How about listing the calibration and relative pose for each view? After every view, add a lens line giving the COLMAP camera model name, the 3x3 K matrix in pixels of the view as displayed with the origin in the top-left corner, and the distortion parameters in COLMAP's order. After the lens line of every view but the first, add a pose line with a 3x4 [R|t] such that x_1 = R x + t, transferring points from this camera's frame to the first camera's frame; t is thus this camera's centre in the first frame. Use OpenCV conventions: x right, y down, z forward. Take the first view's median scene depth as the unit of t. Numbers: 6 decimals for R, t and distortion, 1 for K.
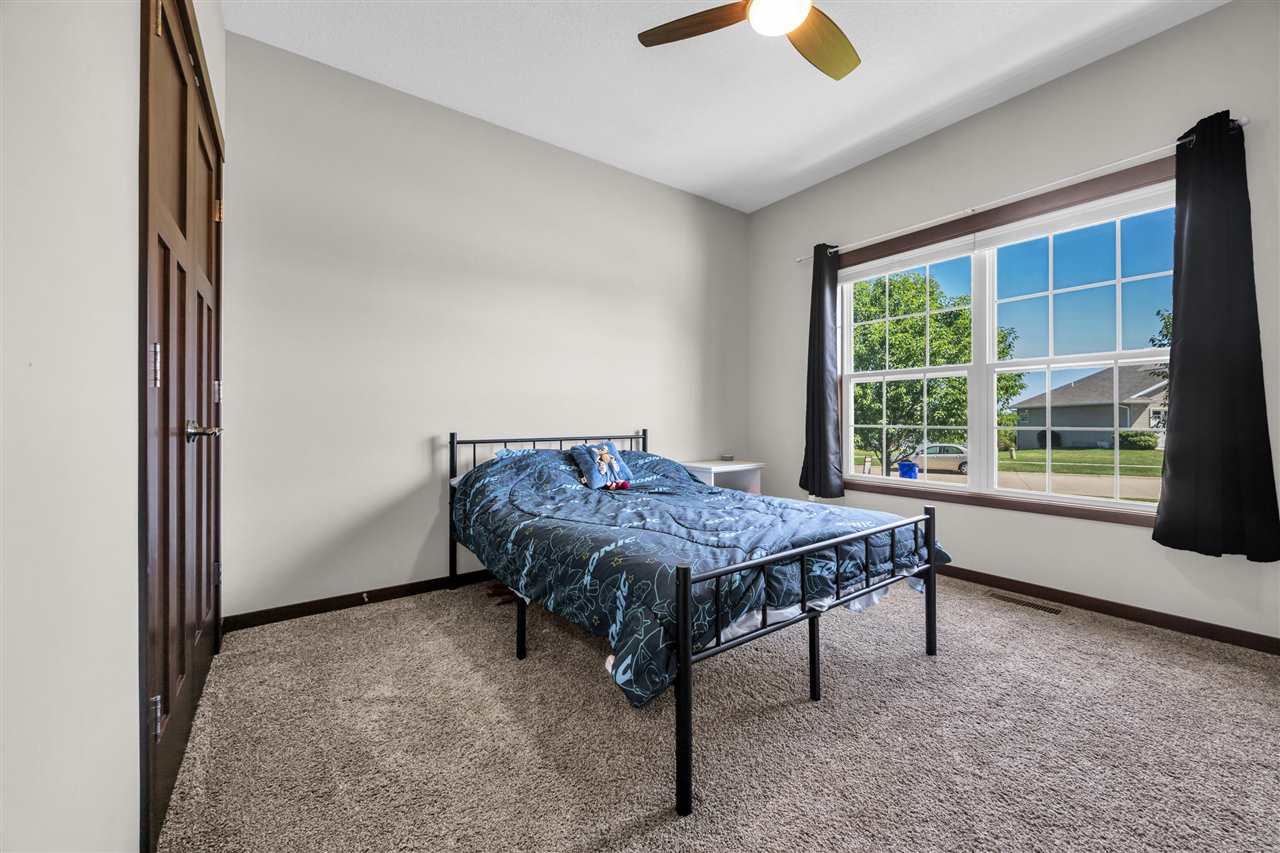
lens RADIAL K [[487.7, 0, 640.1], [0, 487.7, 412.2], [0, 0, 1]] dist [-0.001162, -0.000084]
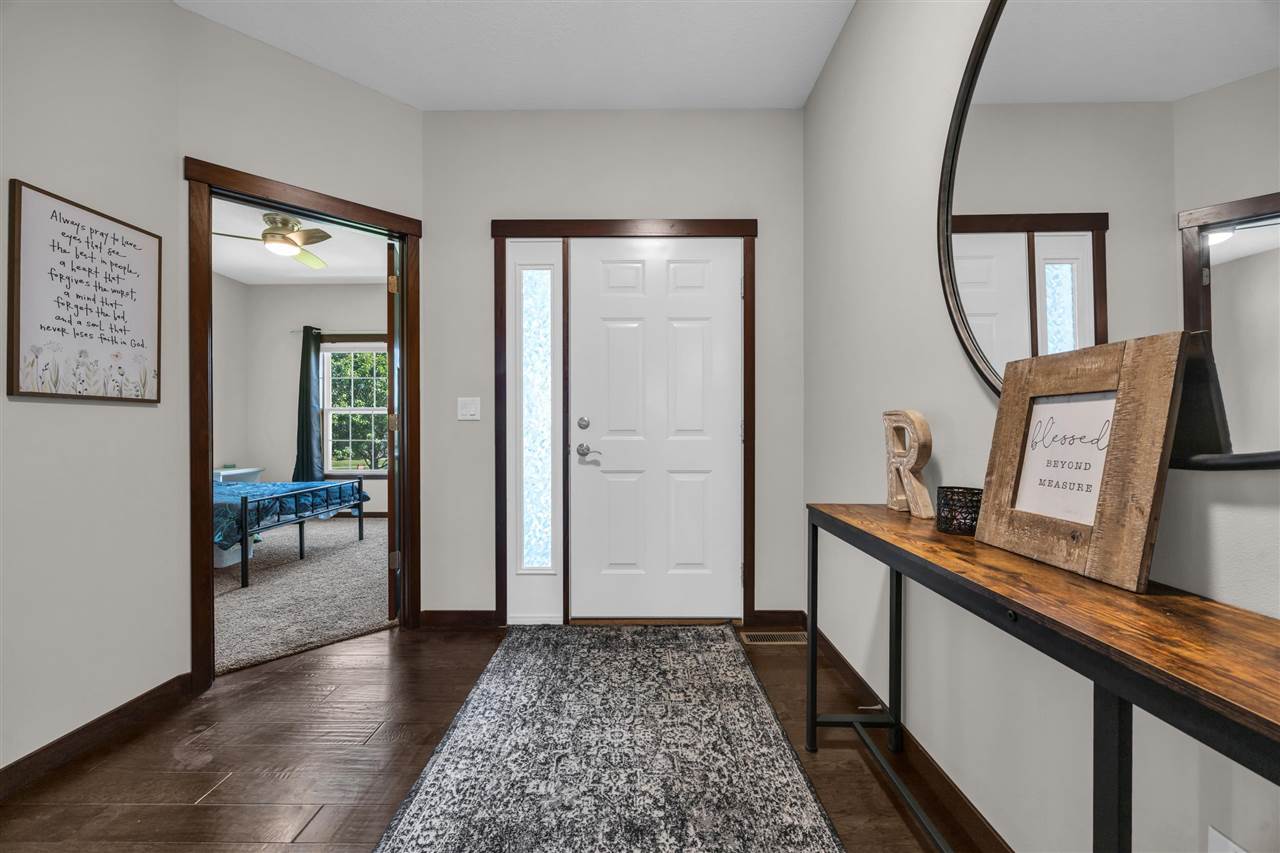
lens RADIAL K [[489.2, 0, 639.5], [0, 489.2, 435.0], [0, 0, 1]] dist [-0.002394, -0.000289]
pose [[0.590823, -0.010456, 0.806733, -0.563187], [-0.009288, 0.999762, 0.019760, -0.066462], [-0.806748, -0.019168, 0.590585, -1.657627]]
